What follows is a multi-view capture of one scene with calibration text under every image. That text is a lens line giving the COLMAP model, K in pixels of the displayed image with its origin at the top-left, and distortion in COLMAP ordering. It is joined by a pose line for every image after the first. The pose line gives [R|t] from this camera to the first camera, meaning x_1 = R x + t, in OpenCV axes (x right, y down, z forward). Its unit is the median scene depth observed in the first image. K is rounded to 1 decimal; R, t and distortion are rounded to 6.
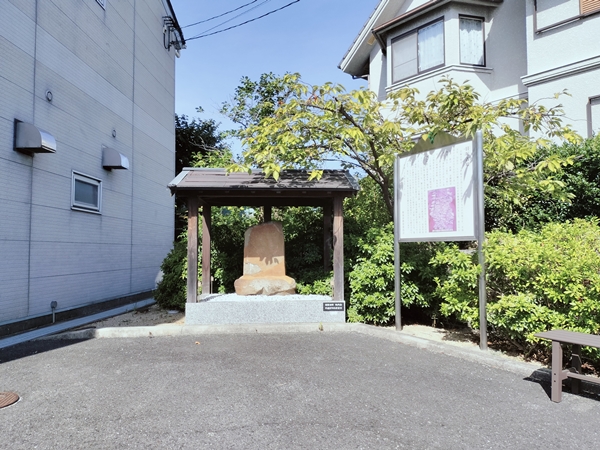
lens RADIAL K [[451.7, 0, 300.0], [0, 451.7, 225.0], [0, 0, 1]] dist [0.030683, -0.002150]
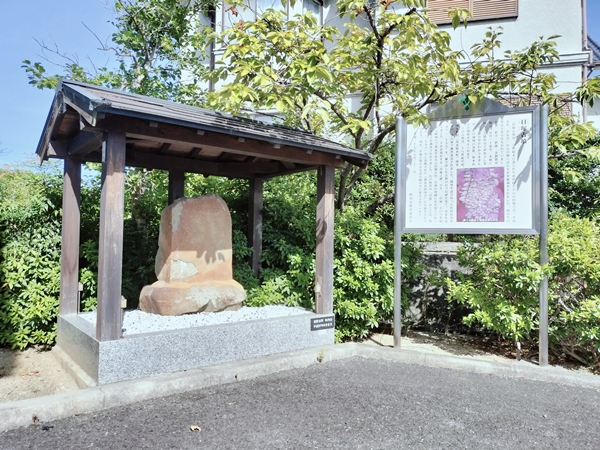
lens RADIAL K [[451.7, 0, 300.0], [0, 451.7, 225.0], [0, 0, 1]] dist [0.030683, -0.002150]
pose [[0.825629, 0.035020, 0.563125, -0.360317], [-0.050068, 0.998682, 0.011300, 0.024494], [-0.561987, -0.037524, 0.826294, 0.463223]]
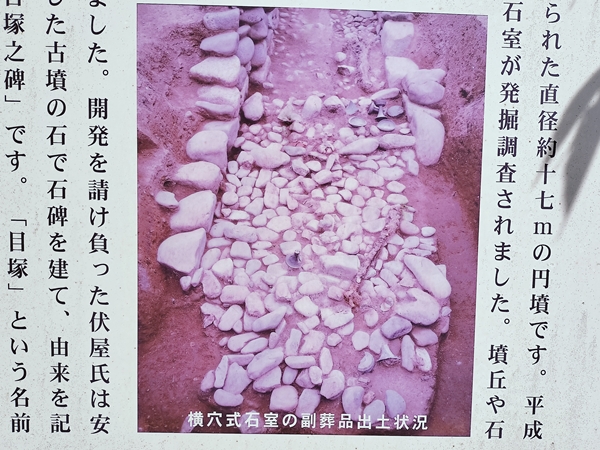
lens RADIAL K [[451.7, 0, 300.0], [0, 451.7, 225.0], [0, 0, 1]] dist [0.030683, -0.002150]
pose [[0.514368, -0.039225, 0.856672, 0.201042], [-0.073506, 0.993260, 0.089615, -0.038365], [-0.854414, -0.109065, 0.508018, 0.855567]]
